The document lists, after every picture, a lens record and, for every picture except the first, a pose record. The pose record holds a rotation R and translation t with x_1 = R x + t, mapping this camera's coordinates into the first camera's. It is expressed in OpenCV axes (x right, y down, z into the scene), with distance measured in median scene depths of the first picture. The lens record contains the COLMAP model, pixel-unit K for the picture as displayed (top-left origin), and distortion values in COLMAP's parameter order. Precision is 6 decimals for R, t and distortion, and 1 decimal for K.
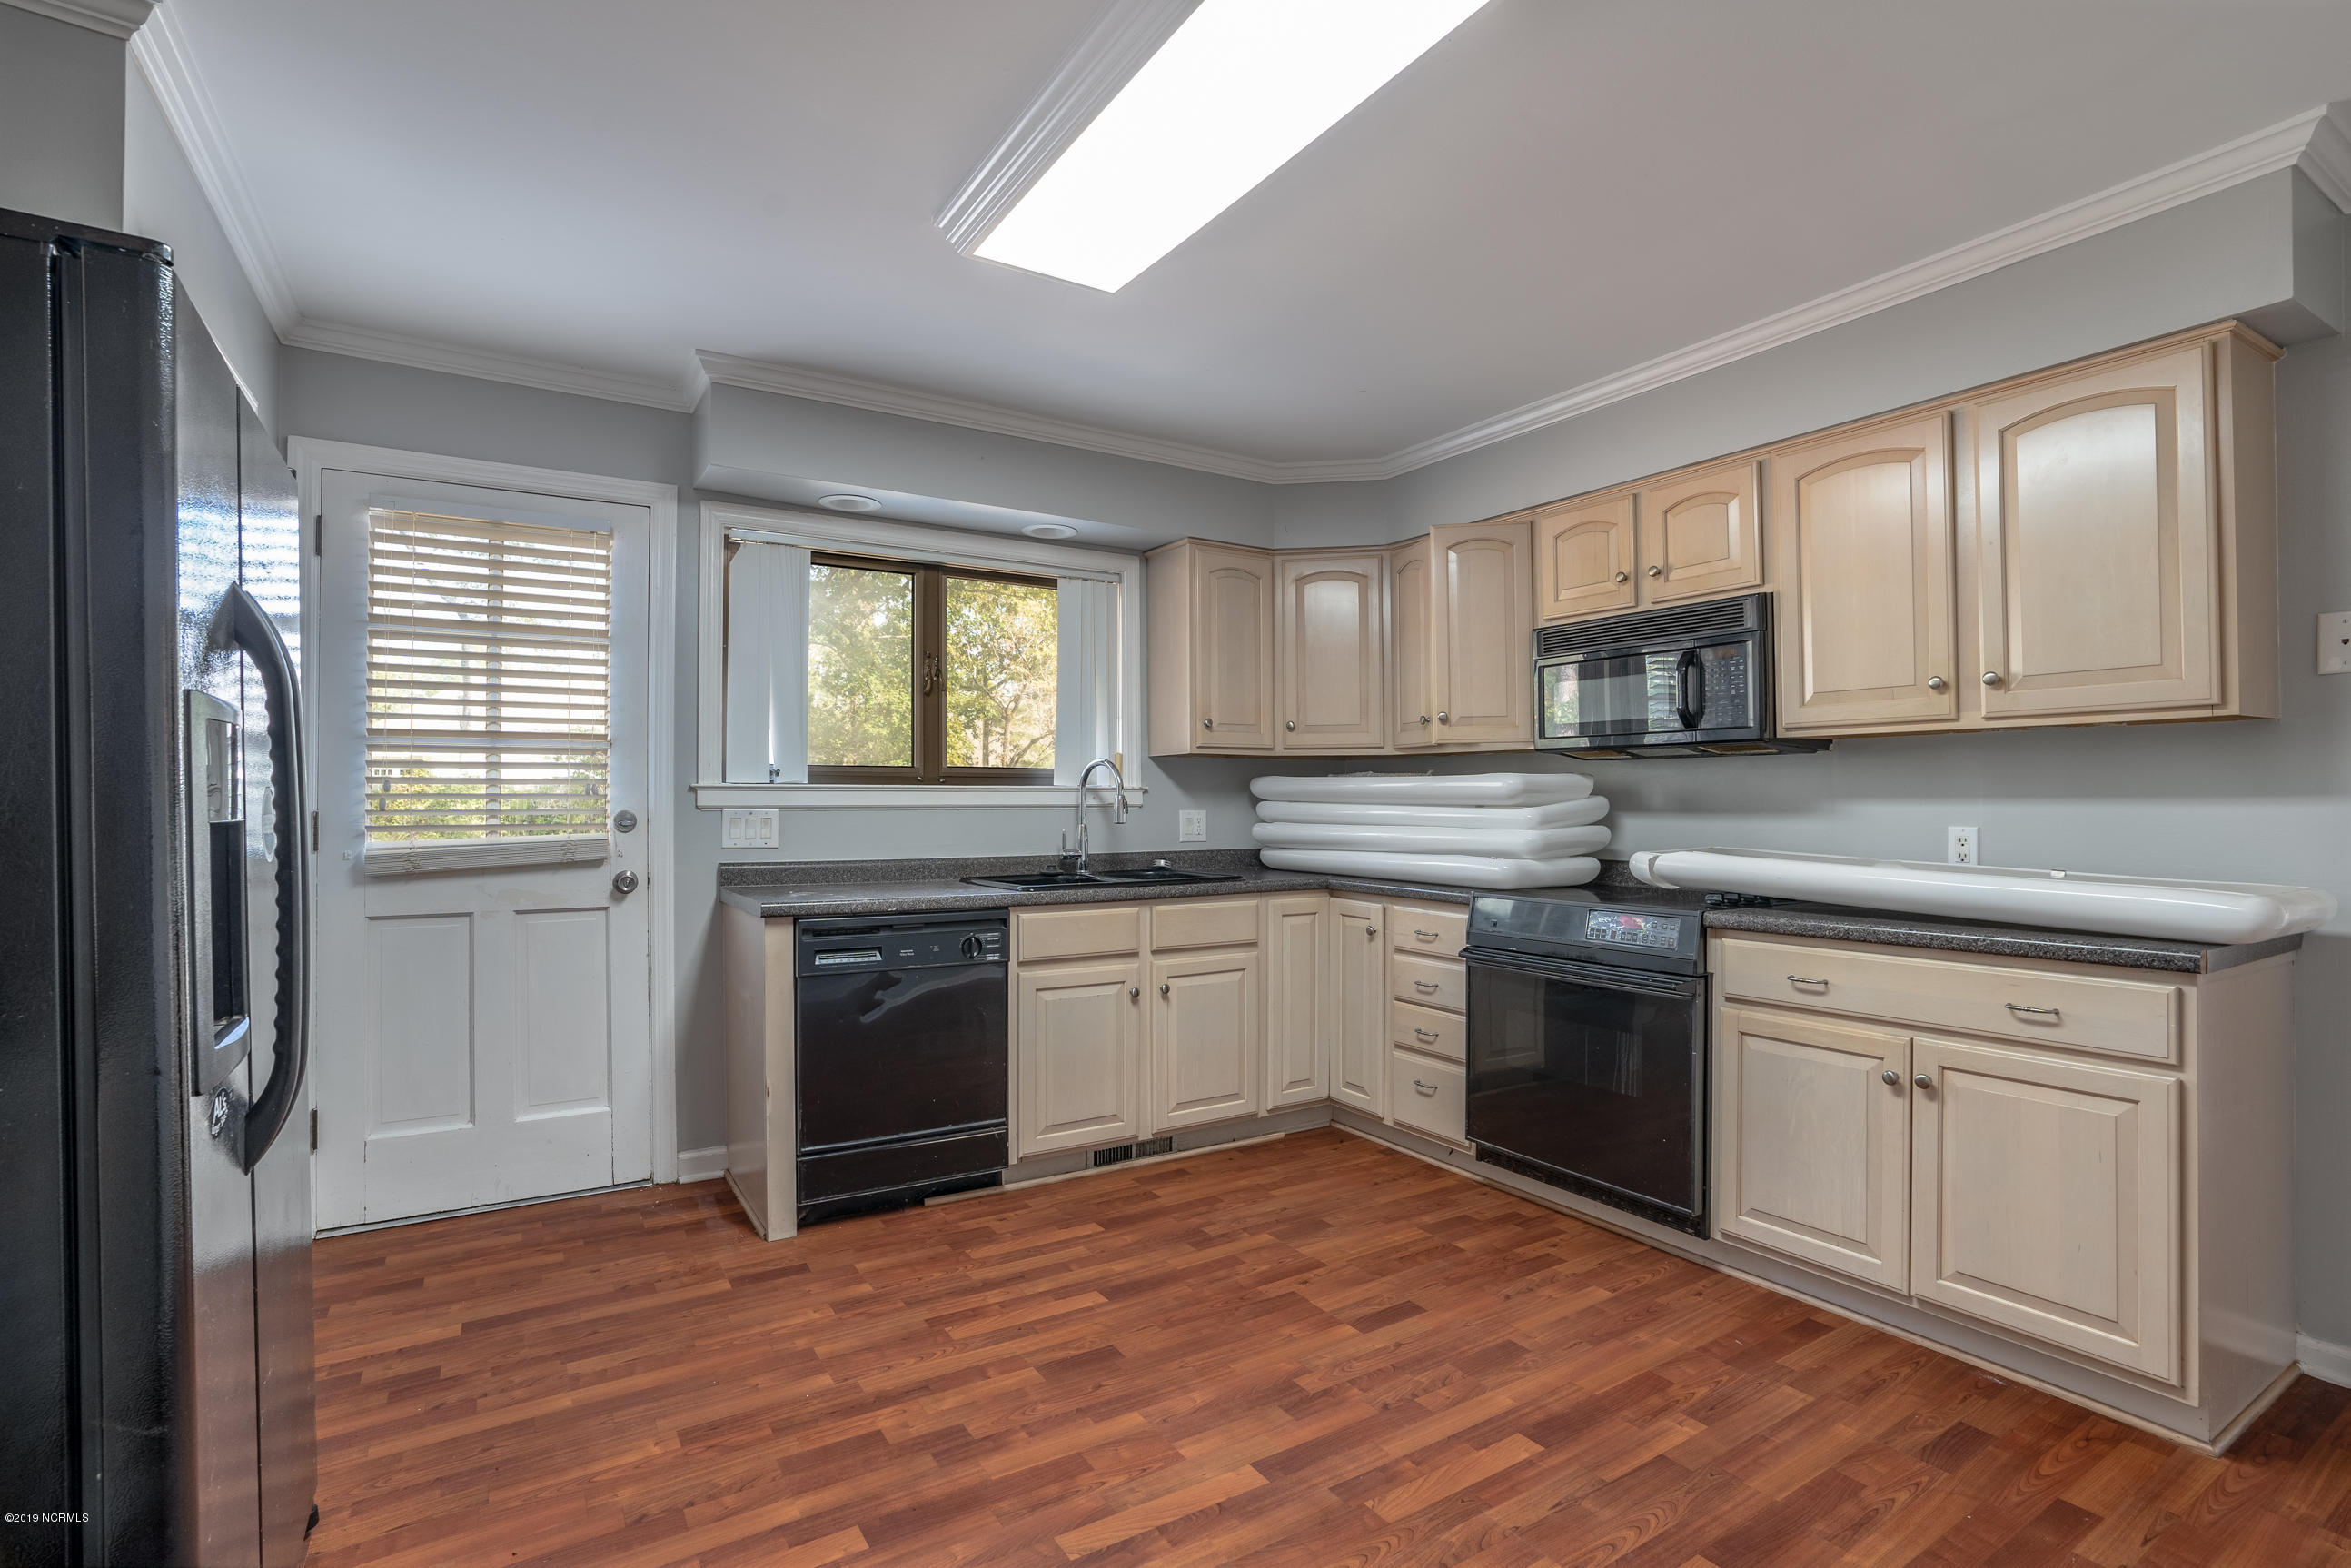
lens RADIAL K [[1114.6, 0, 1169.7], [0, 1114.6, 790.1], [0, 0, 1]] dist [-0.041434, 0.015069]
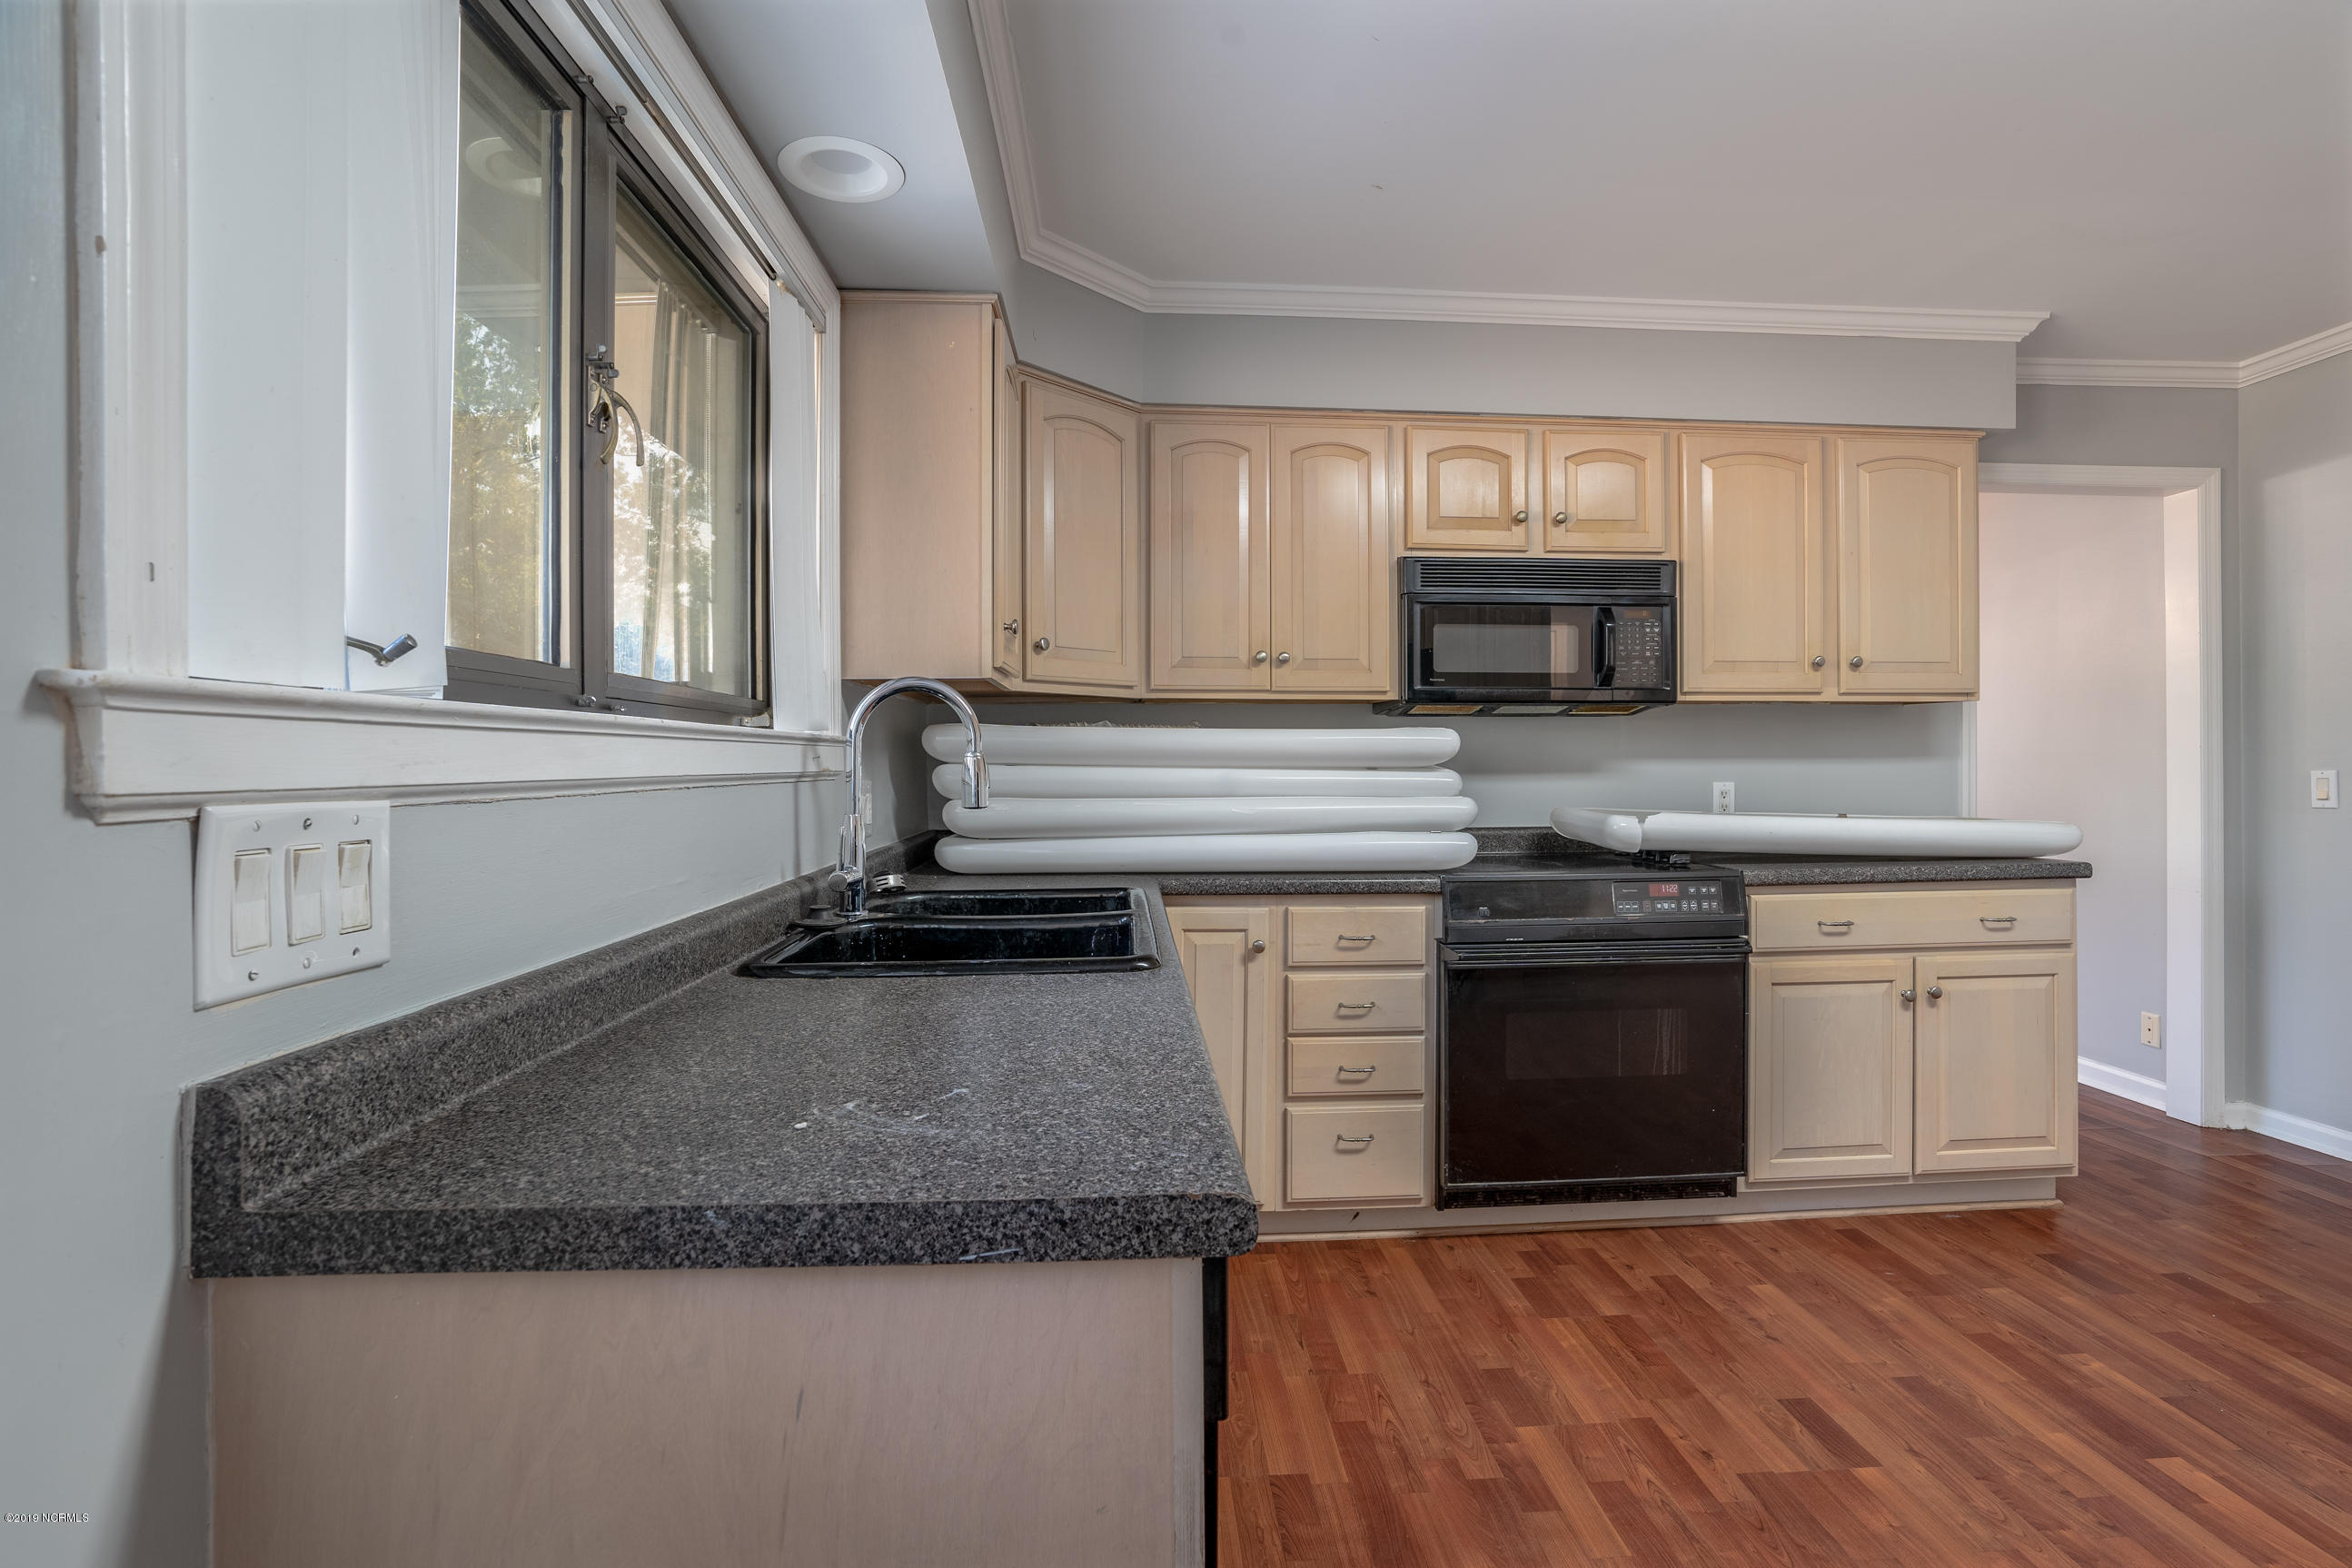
lens RADIAL K [[1115.0, 0, 1180.2], [0, 1115.0, 766.7], [0, 0, 1]] dist [-0.041434, 0.015069]
pose [[0.470411, -0.004621, 0.882435, -0.611411], [-0.002963, 0.999972, 0.006816, 0.010007], [-0.882442, -0.005820, 0.470385, 0.936076]]
